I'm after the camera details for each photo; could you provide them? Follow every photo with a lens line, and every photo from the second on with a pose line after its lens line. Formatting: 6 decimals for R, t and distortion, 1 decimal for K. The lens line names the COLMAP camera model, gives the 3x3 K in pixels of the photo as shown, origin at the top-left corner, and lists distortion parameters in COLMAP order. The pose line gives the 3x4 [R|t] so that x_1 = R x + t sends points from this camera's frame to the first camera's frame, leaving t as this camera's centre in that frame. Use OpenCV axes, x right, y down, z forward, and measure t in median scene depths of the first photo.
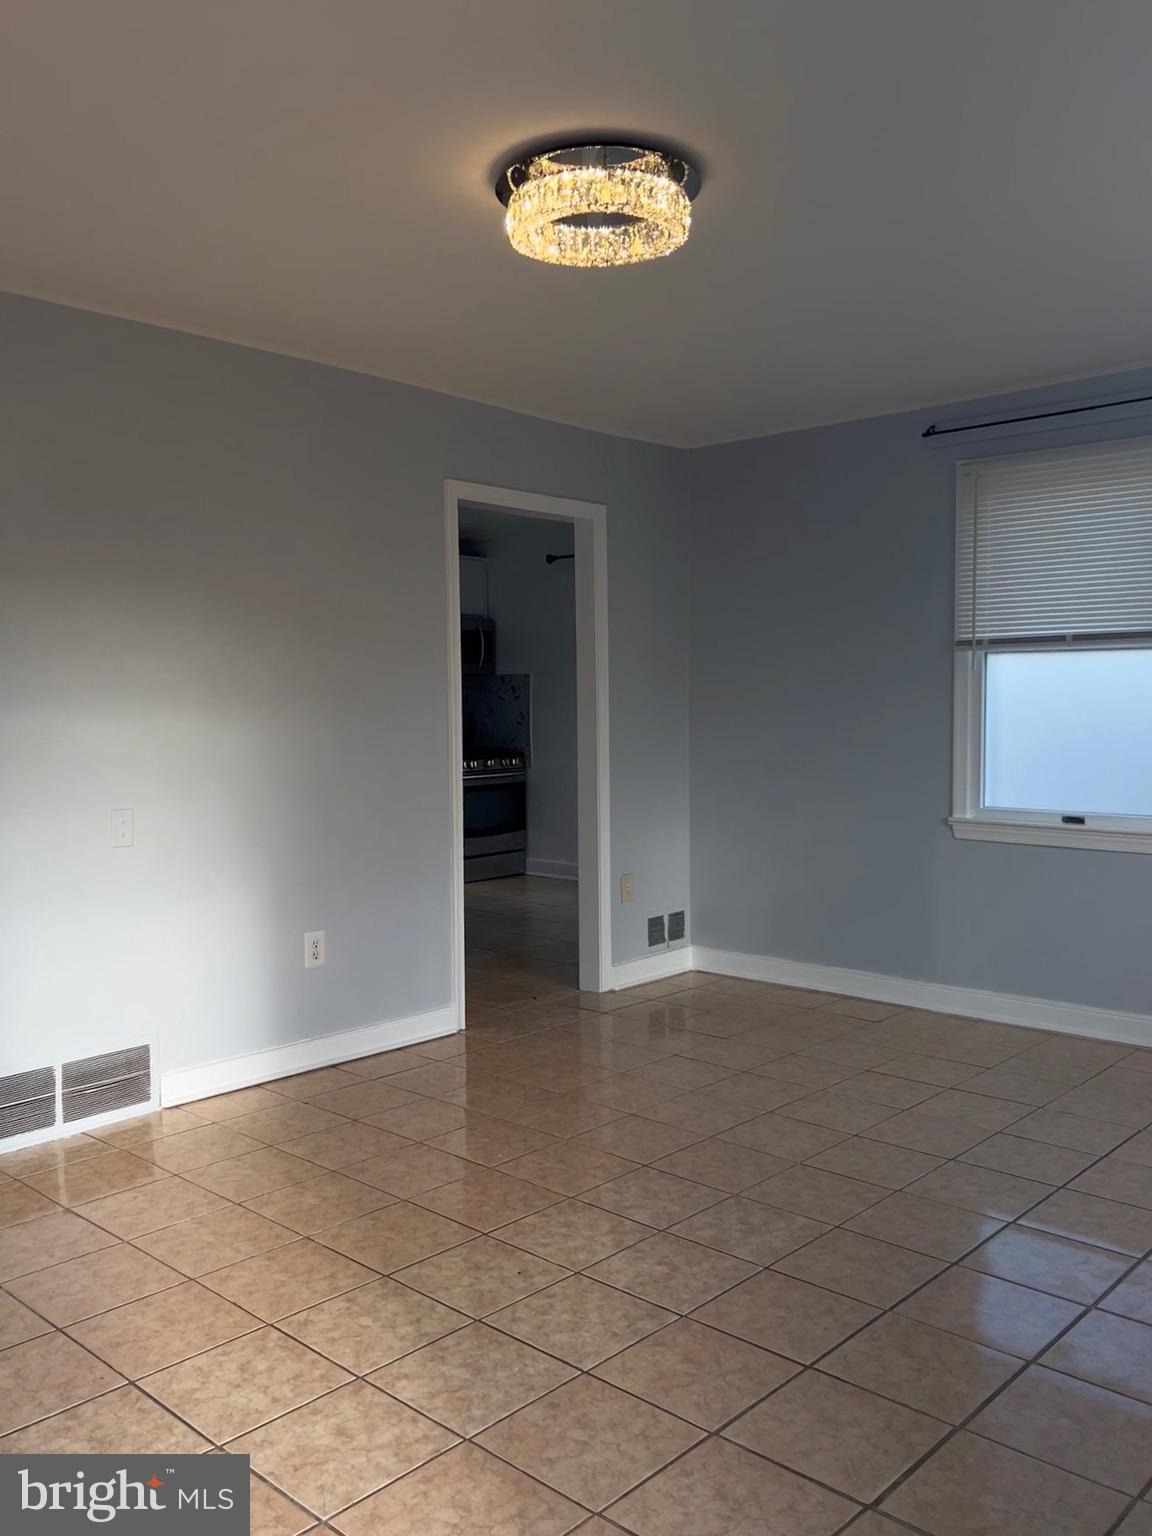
lens RADIAL K [[1282.9, 0, 574.2], [0, 1282.9, 769.6], [0, 0, 1]] dist [0.019490, 0.006412]
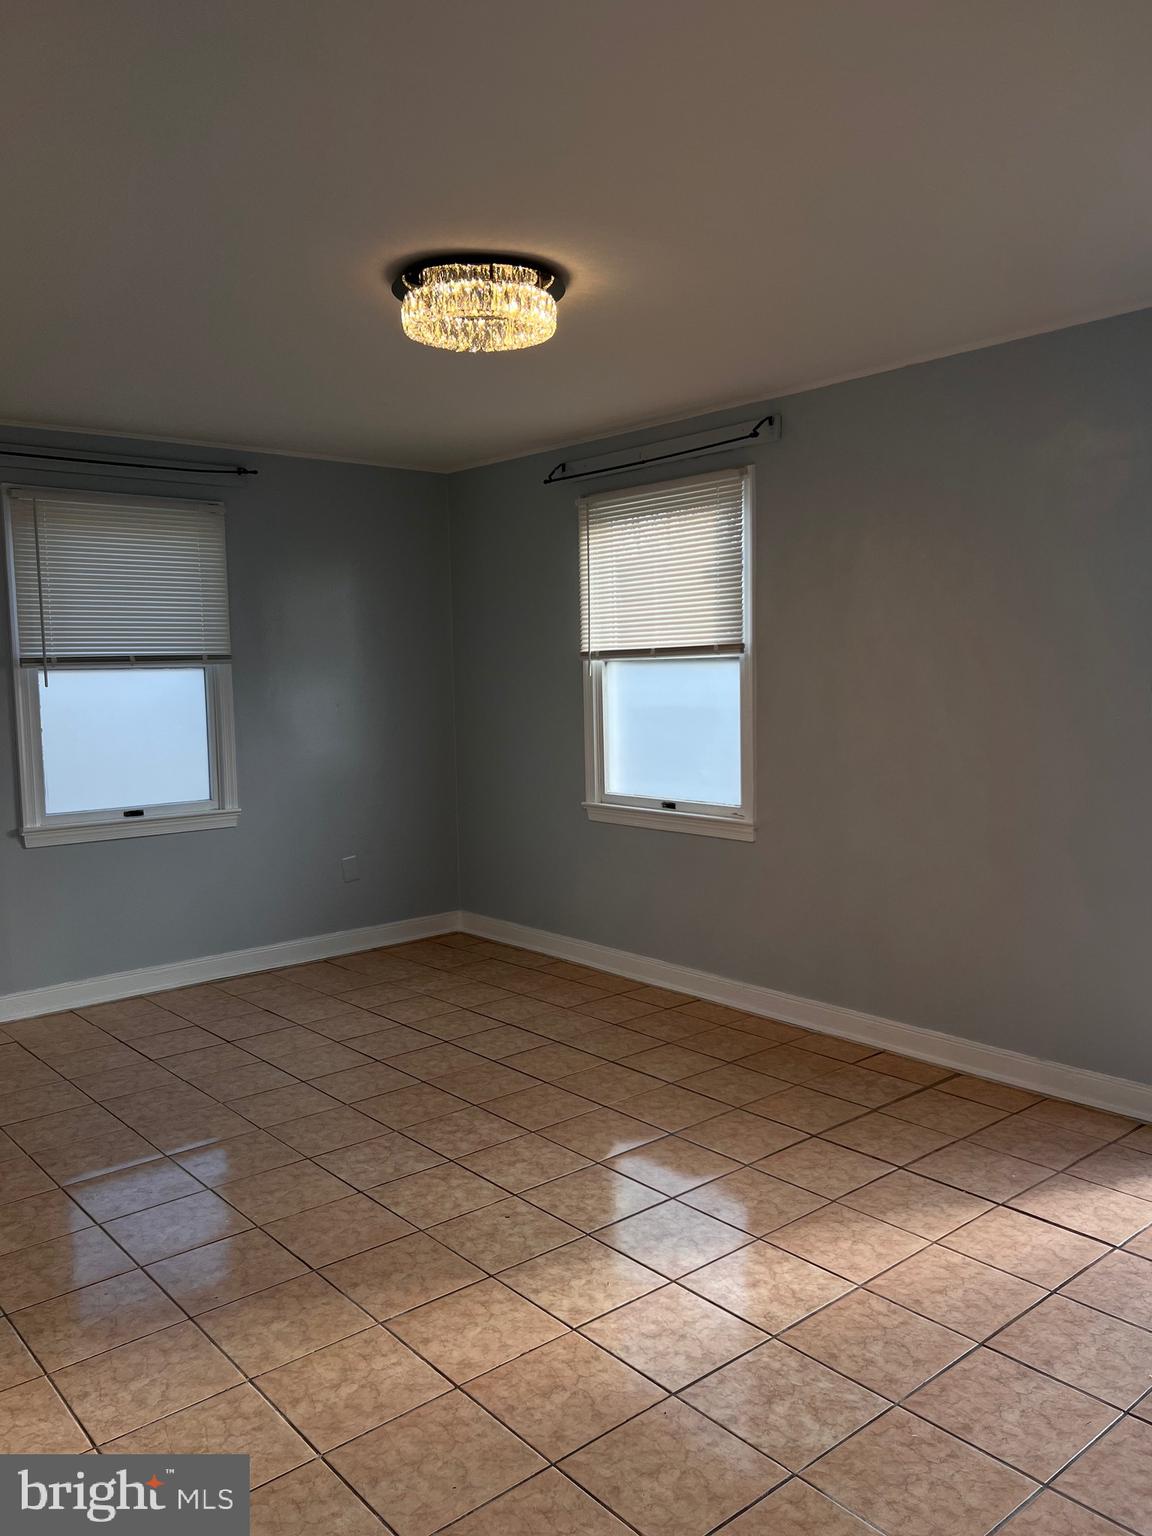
lens RADIAL K [[1160.7, 0, 584.0], [0, 1160.7, 773.9], [0, 0, 1]] dist [0.010485, 0.004000]
pose [[0.115687, -0.084665, 0.989671, -0.893389], [0.076123, 0.994186, 0.076153, -0.067483], [-0.990364, 0.066526, 0.121460, 0.674225]]
